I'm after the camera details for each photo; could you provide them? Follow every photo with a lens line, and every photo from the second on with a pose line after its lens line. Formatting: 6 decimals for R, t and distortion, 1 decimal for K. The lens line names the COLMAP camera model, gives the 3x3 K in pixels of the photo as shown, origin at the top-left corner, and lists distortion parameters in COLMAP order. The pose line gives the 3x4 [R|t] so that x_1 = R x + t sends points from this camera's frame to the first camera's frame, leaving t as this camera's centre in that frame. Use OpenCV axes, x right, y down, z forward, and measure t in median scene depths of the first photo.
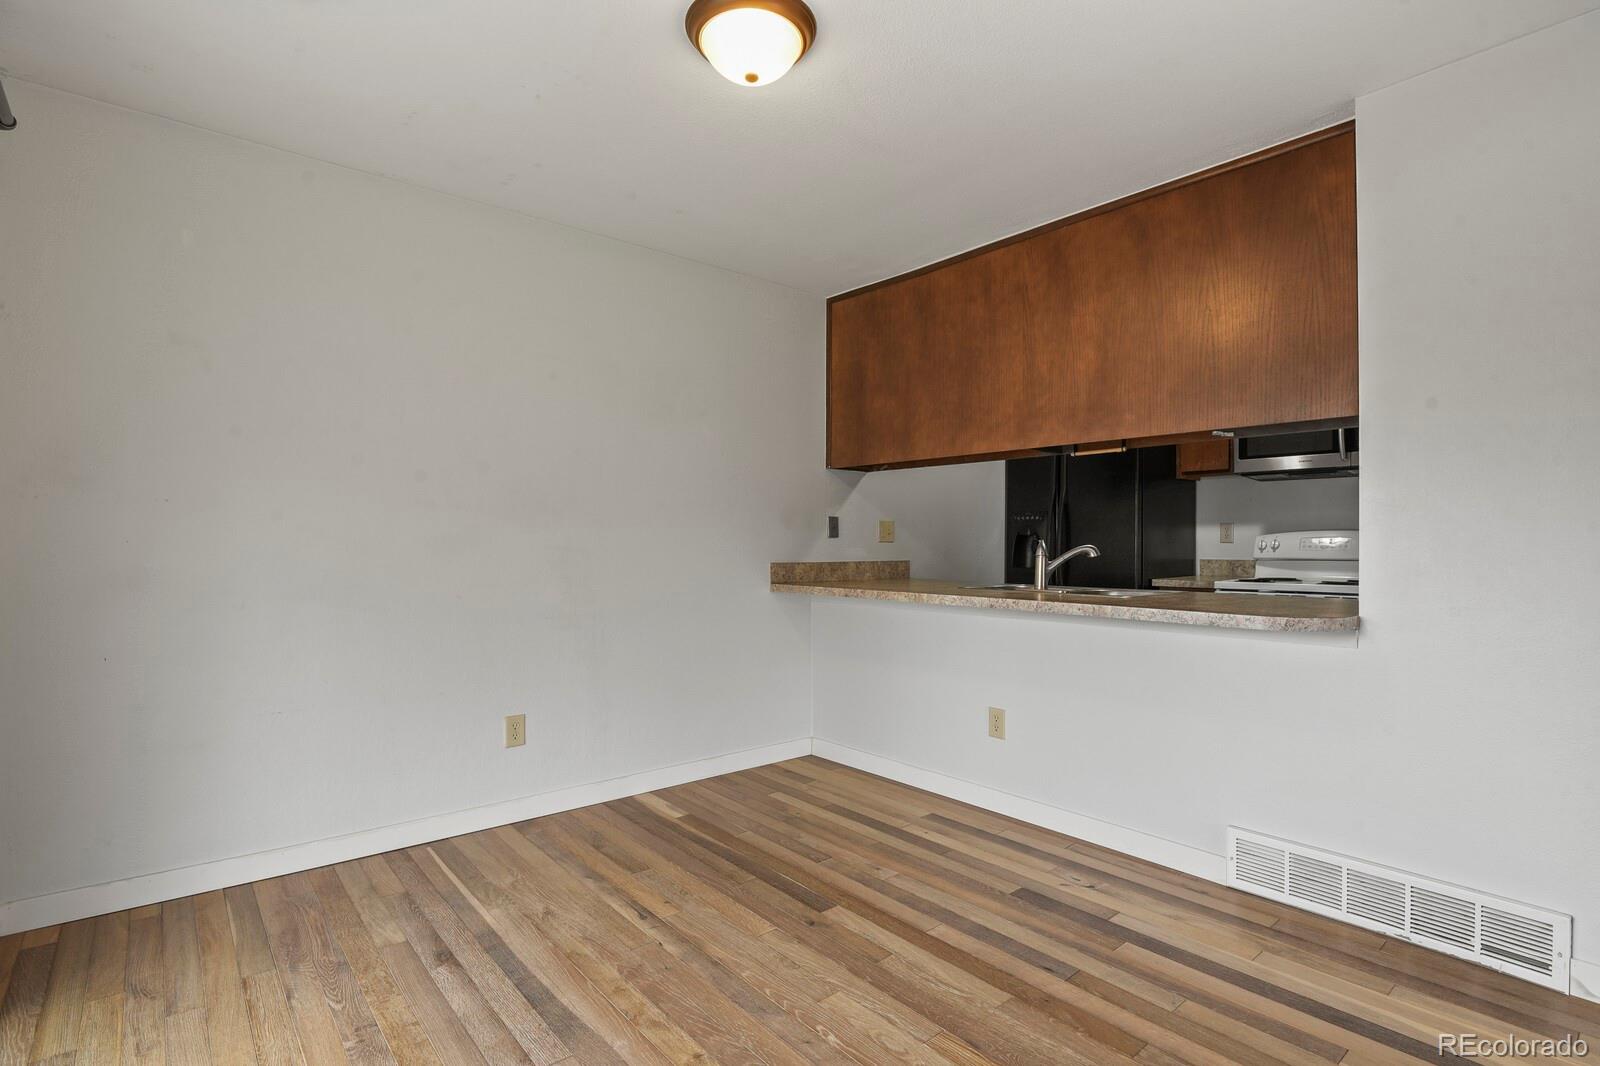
lens RADIAL K [[776.1, 0, 801.9], [0, 776.1, 534.1], [0, 0, 1]] dist [-0.013845, -0.001062]
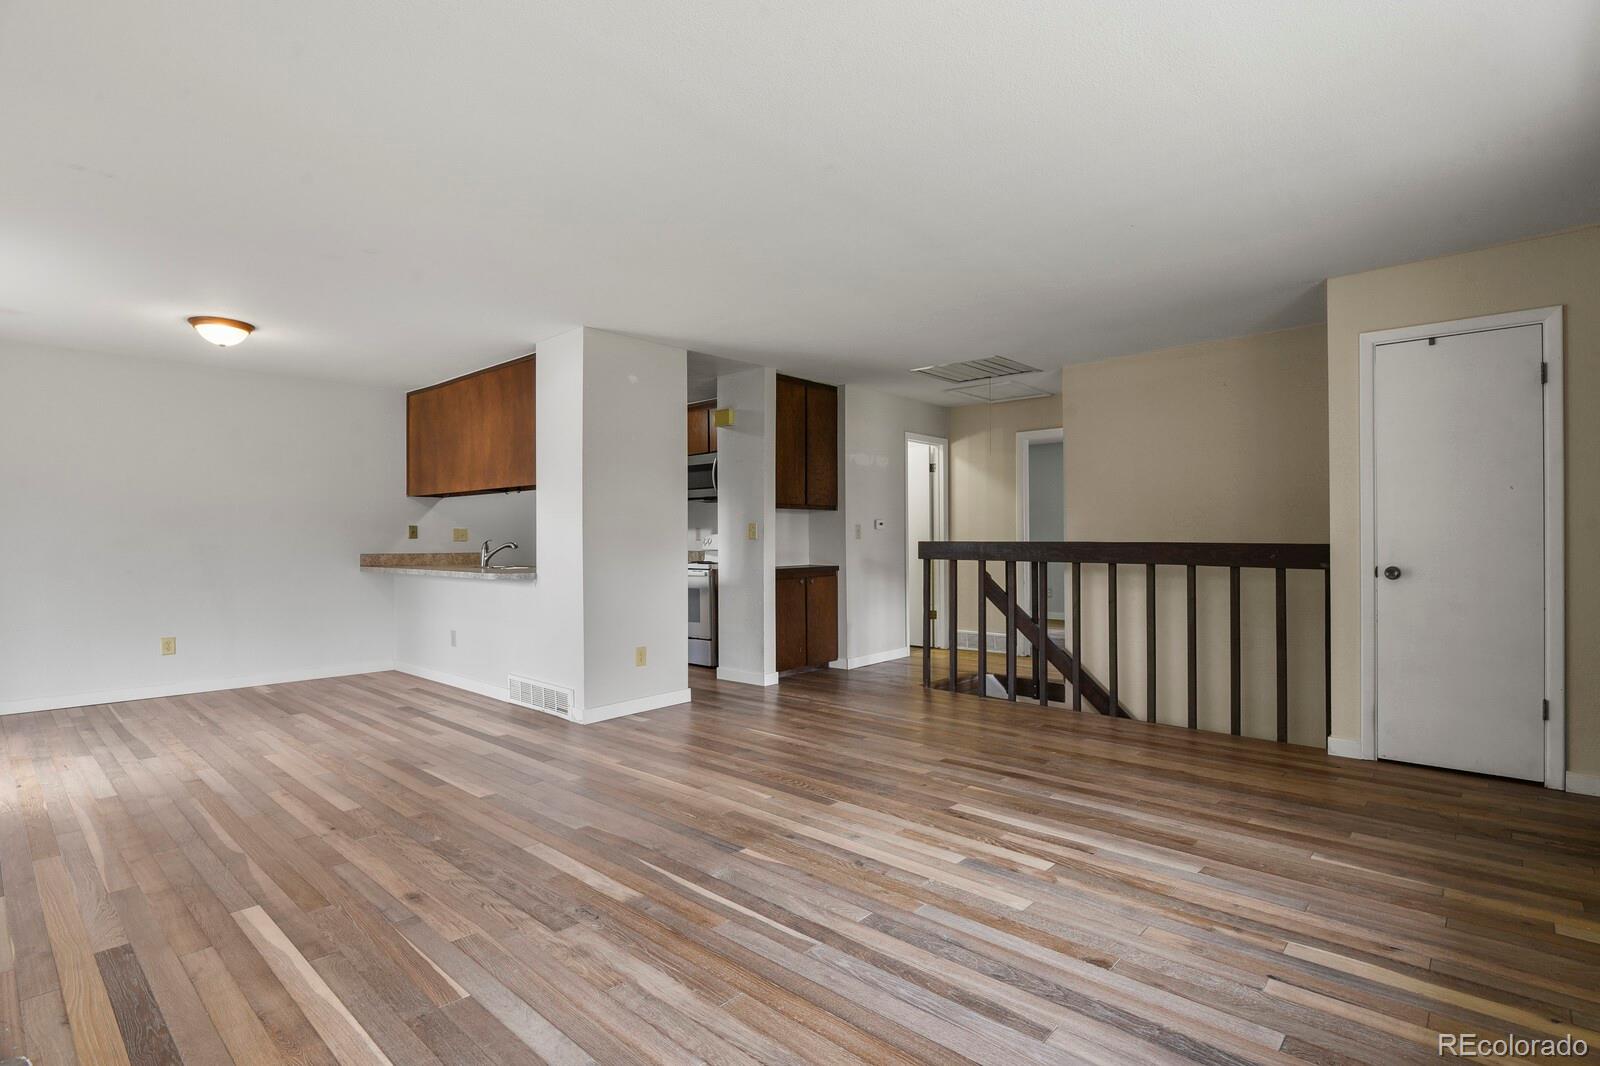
lens RADIAL K [[776.1, 0, 801.9], [0, 776.1, 534.1], [0, 0, 1]] dist [-0.013845, -0.001062]
pose [[0.991667, -0.005069, 0.128730, 0.647521], [0.004861, 0.999986, 0.001928, -0.004016], [-0.128738, -0.001286, 0.991678, -0.727341]]
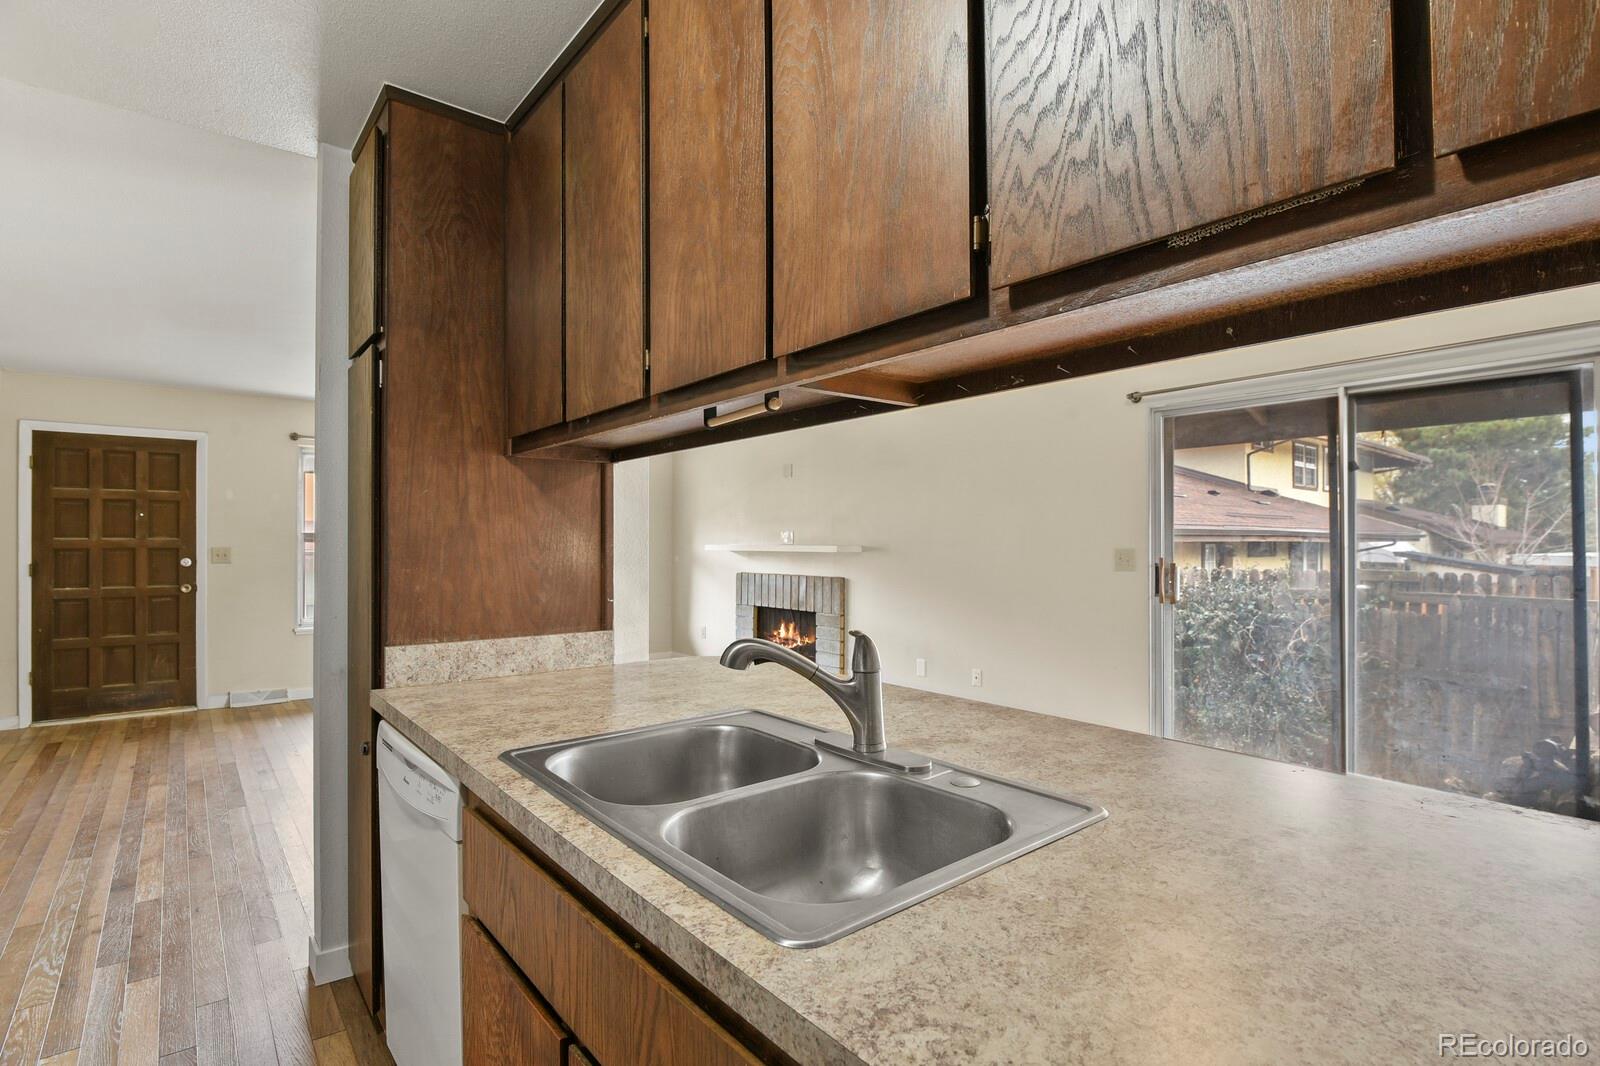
lens RADIAL K [[776.1, 0, 801.9], [0, 776.1, 534.1], [0, 0, 1]] dist [-0.013845, -0.001062]
pose [[-0.999756, -0.001178, 0.022038, 0.265650], [-0.001565, 0.999845, -0.017546, -0.024829], [-0.022014, -0.017576, -0.999603, 1.102779]]
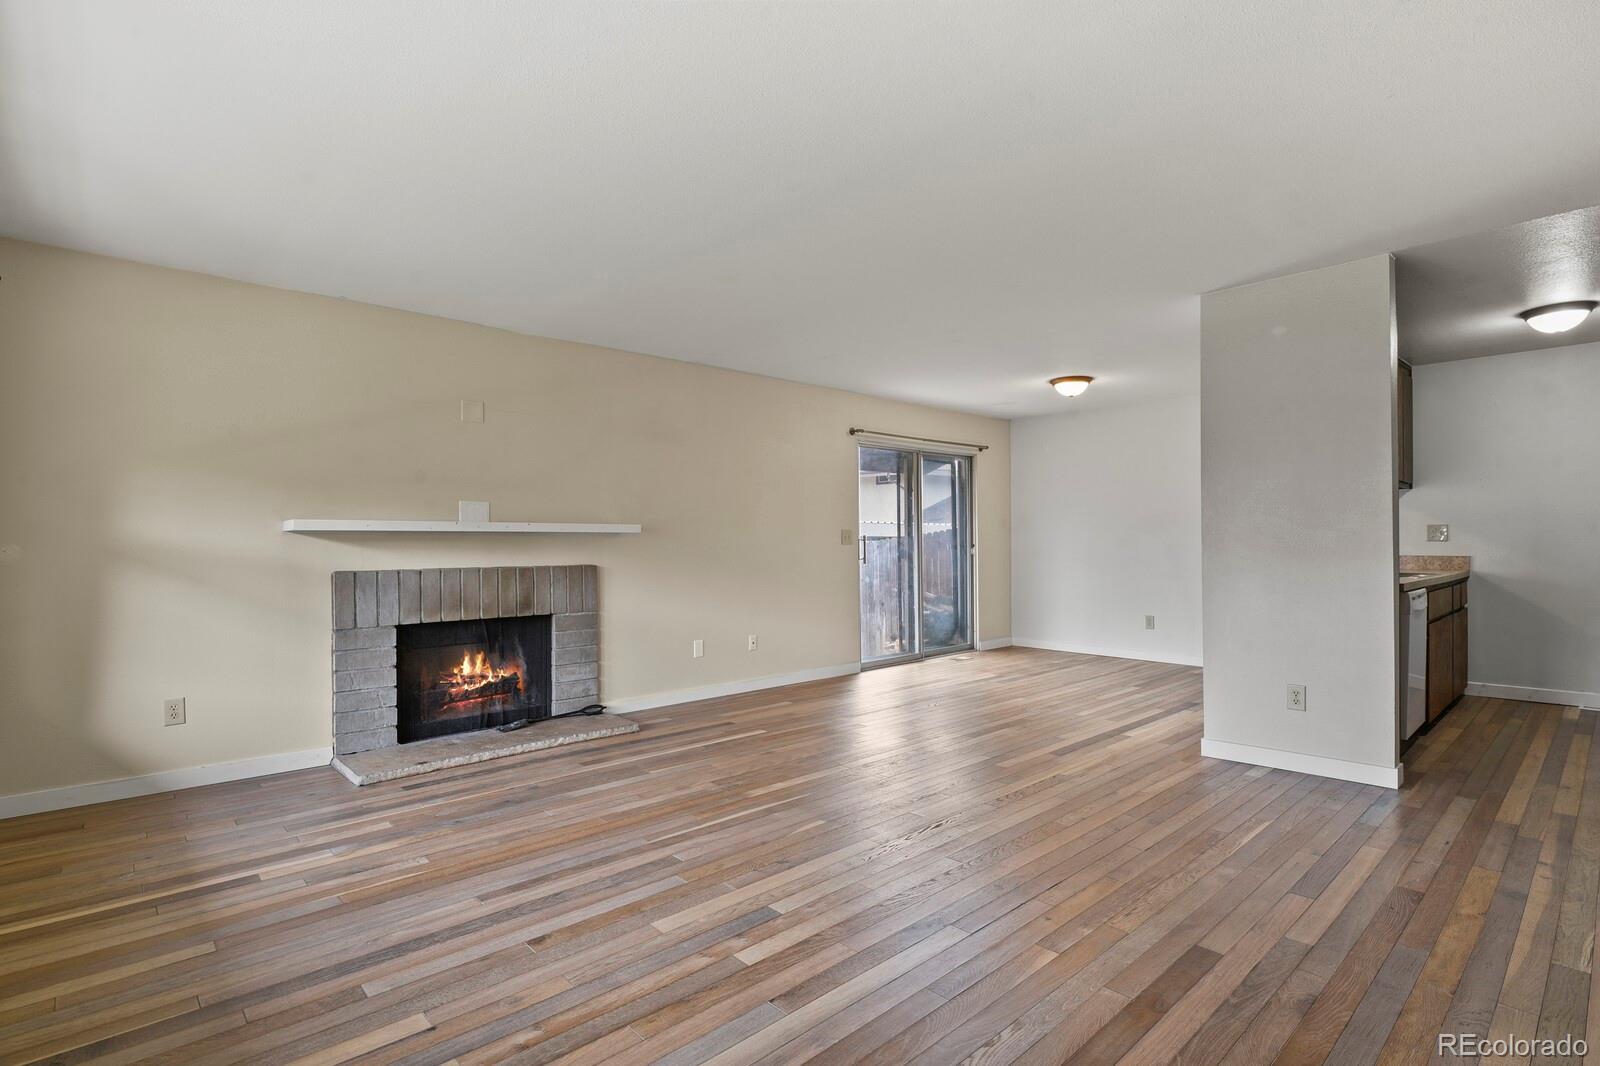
lens RADIAL K [[776.1, 0, 801.9], [0, 776.1, 534.1], [0, 0, 1]] dist [-0.013845, -0.001062]
pose [[0.045638, -0.009683, -0.998911, 1.424560], [0.009960, 0.999908, -0.009237, -0.001148], [0.998908, -0.009528, 0.045730, -0.115705]]
